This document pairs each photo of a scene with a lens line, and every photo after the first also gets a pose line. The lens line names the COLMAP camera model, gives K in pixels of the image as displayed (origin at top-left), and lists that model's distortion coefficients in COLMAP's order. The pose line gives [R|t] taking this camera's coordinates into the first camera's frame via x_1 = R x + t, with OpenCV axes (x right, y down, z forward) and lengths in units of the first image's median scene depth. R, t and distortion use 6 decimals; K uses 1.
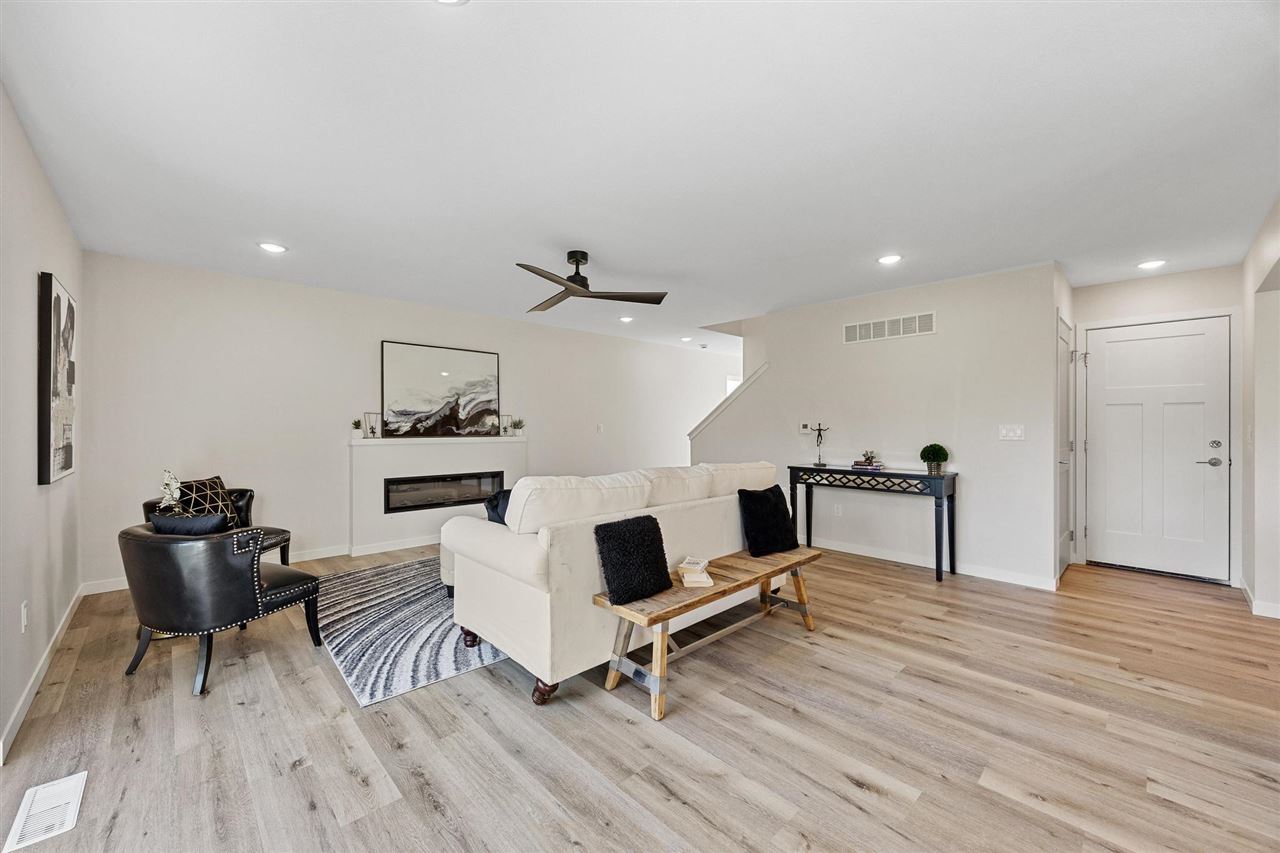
lens RADIAL K [[496.7, 0, 632.7], [0, 496.7, 427.8], [0, 0, 1]] dist [0.001601, 0.000139]
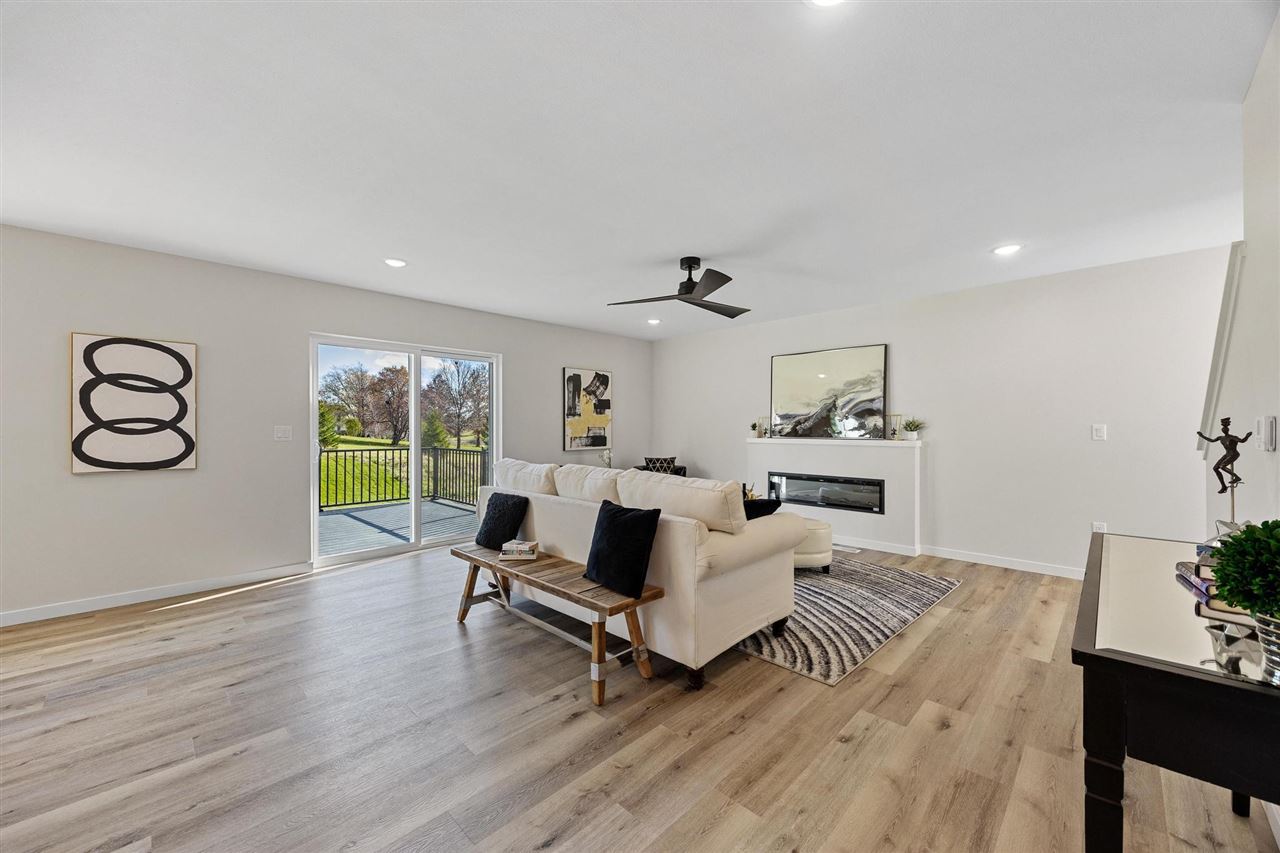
lens RADIAL K [[491.8, 0, 638.9], [0, 491.8, 429.8], [0, 0, 1]] dist [-0.002005, -0.000020]
pose [[0.040022, 0.003283, -0.999193, 0.991868], [-0.004021, 0.999987, 0.003125, -0.001730], [0.999191, 0.003893, 0.040035, 0.938555]]
